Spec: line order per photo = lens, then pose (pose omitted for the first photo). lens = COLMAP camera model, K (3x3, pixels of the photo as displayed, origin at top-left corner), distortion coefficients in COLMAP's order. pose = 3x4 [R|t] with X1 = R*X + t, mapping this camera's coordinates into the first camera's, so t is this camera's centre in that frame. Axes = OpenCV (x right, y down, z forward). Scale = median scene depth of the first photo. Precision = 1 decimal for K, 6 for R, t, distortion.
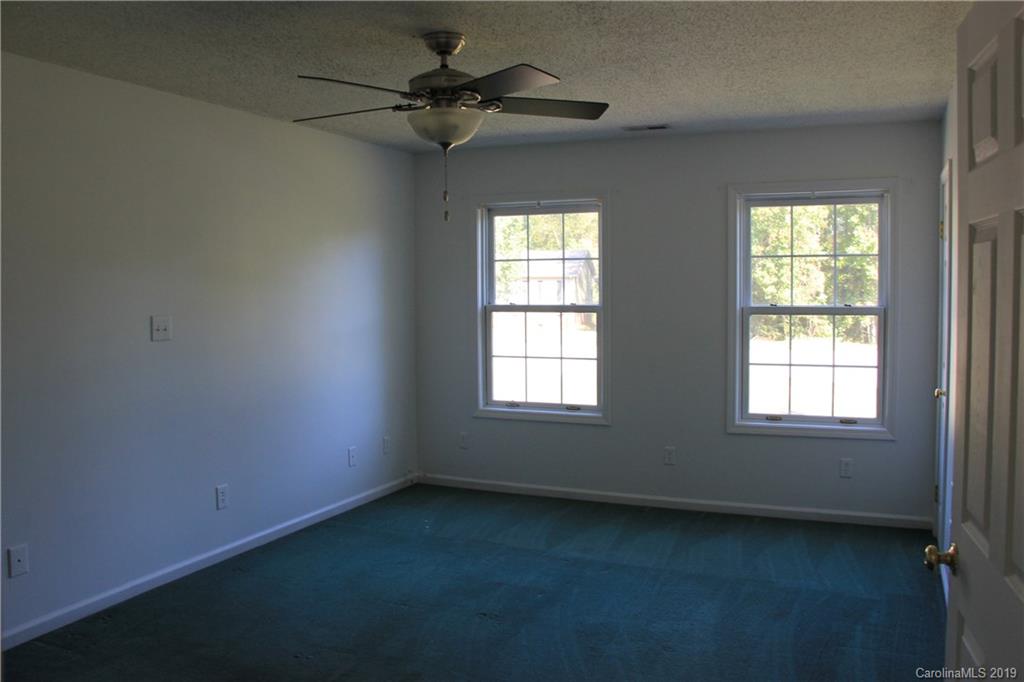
lens RADIAL K [[869.8, 0, 512.1], [0, 869.8, 305.2], [0, 0, 1]] dist [-0.094940, -0.000578]
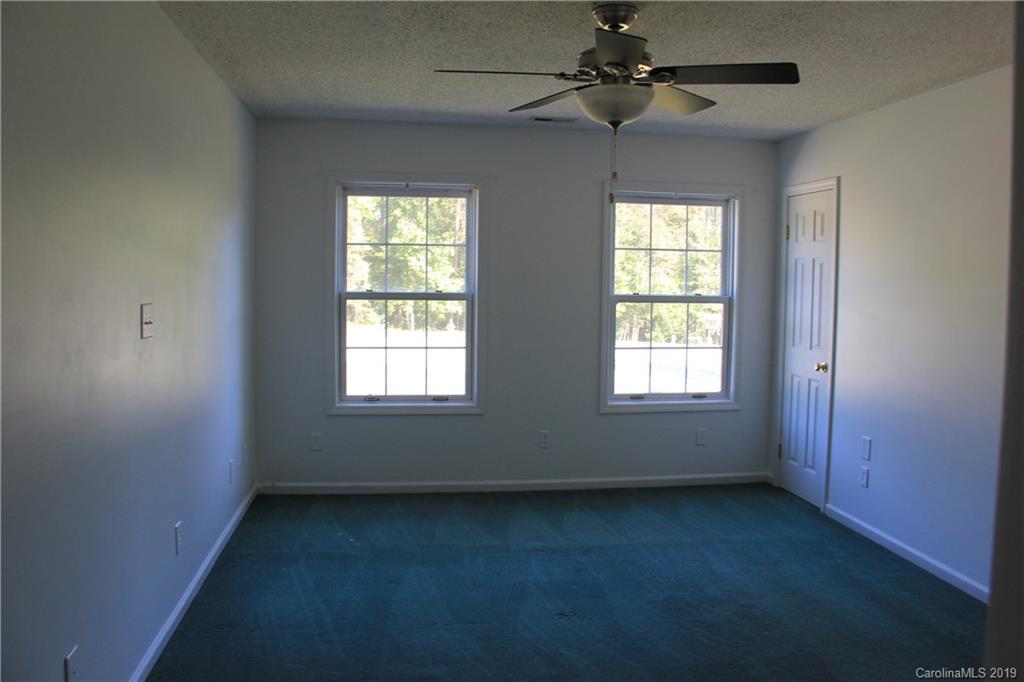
lens RADIAL K [[847.5, 0, 511.8], [0, 847.5, 324.3], [0, 0, 1]] dist [-0.190546, -0.002197]
pose [[0.849794, -0.014760, 0.526908, -0.354313], [-0.006386, 0.999246, 0.038291, -0.001511], [-0.527076, -0.035905, 0.849059, 0.157403]]
